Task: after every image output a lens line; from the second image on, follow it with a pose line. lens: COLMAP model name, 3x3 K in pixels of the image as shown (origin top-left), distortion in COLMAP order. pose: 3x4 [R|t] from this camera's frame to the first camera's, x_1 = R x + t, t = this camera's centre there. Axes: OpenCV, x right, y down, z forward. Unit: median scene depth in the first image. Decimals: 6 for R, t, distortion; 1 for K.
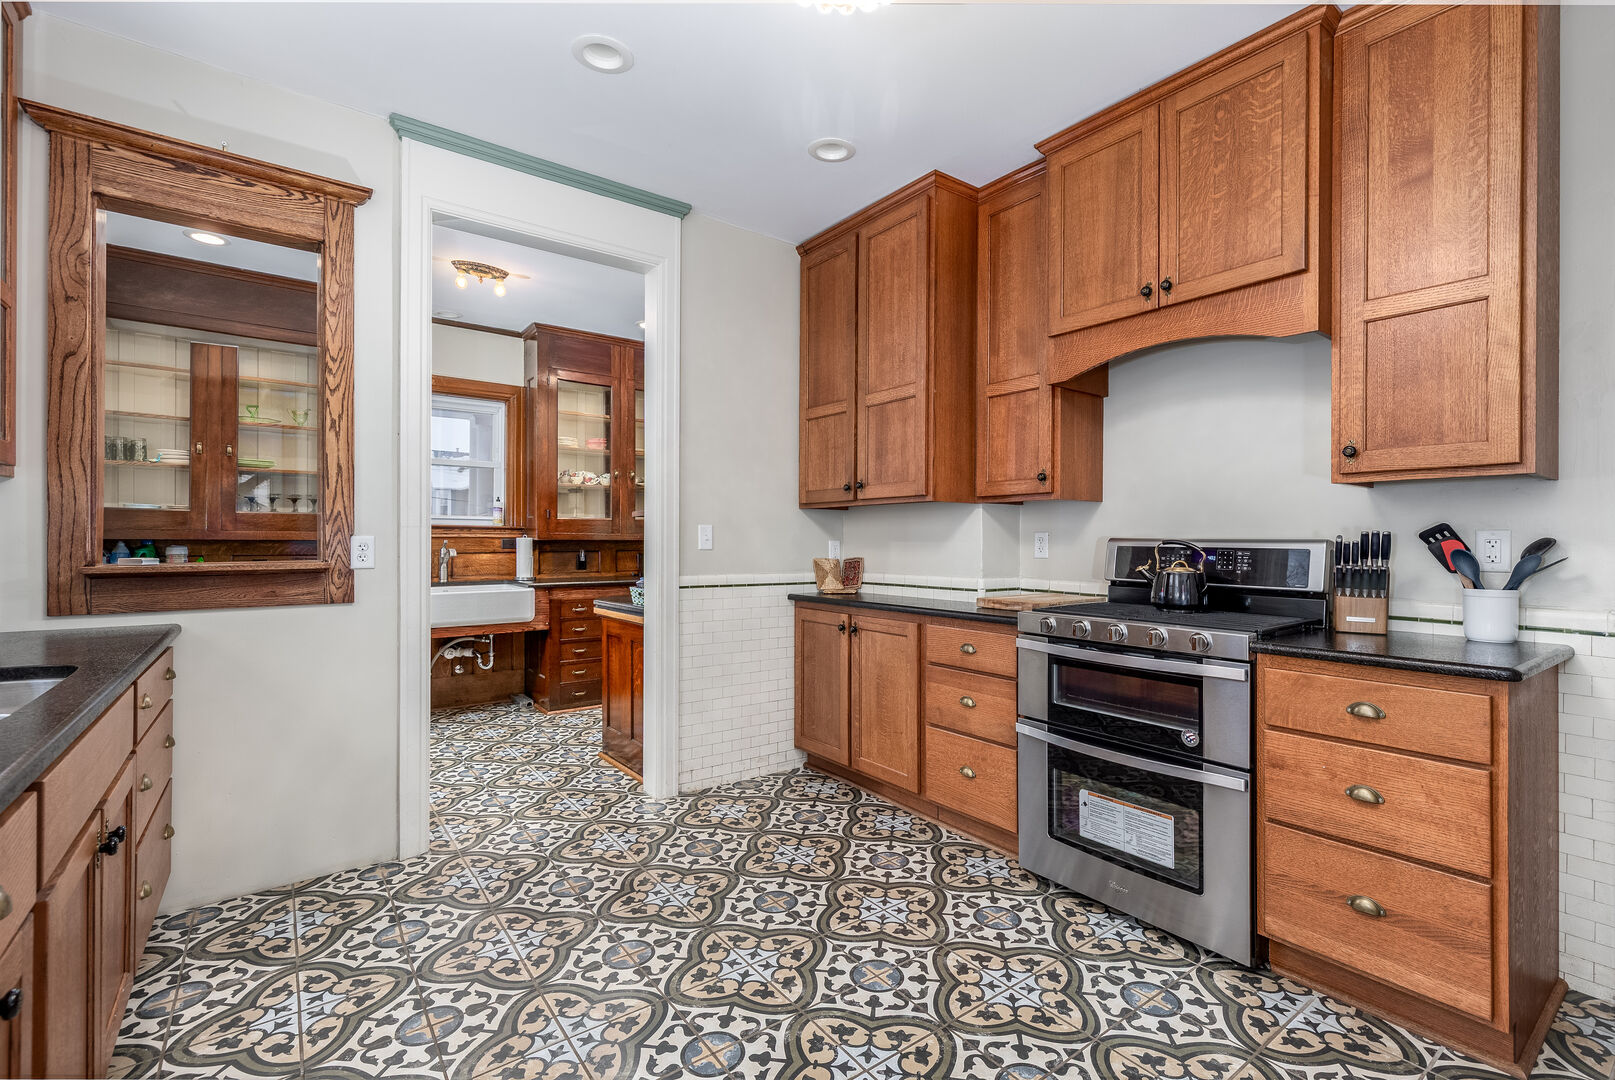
lens RADIAL K [[719.9, 0, 827.4], [0, 719.9, 538.4], [0, 0, 1]] dist [0.000239, 0.000080]
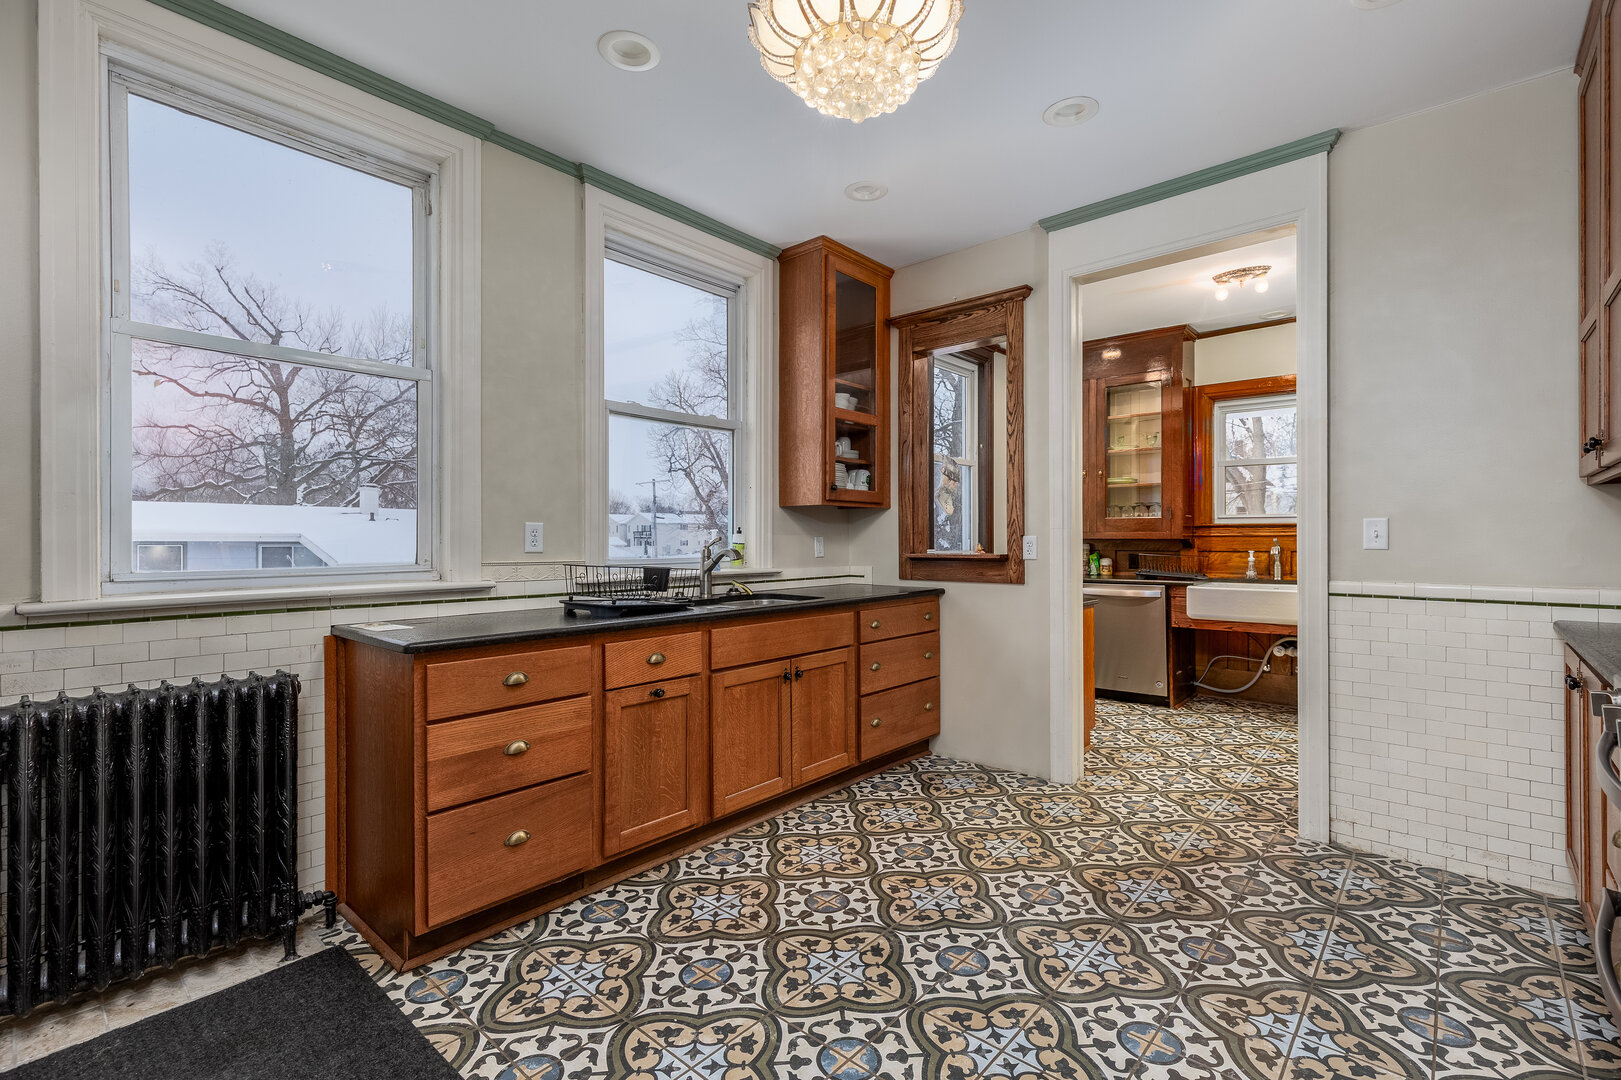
lens RADIAL K [[722.6, 0, 830.5], [0, 722.6, 538.4], [0, 0, 1]] dist [0.000239, 0.000080]
pose [[0.206020, -0.004618, -0.978537, 0.633357], [0.006668, 0.999972, -0.003316, 0.002685], [0.978525, -0.005841, 0.206045, 0.339170]]
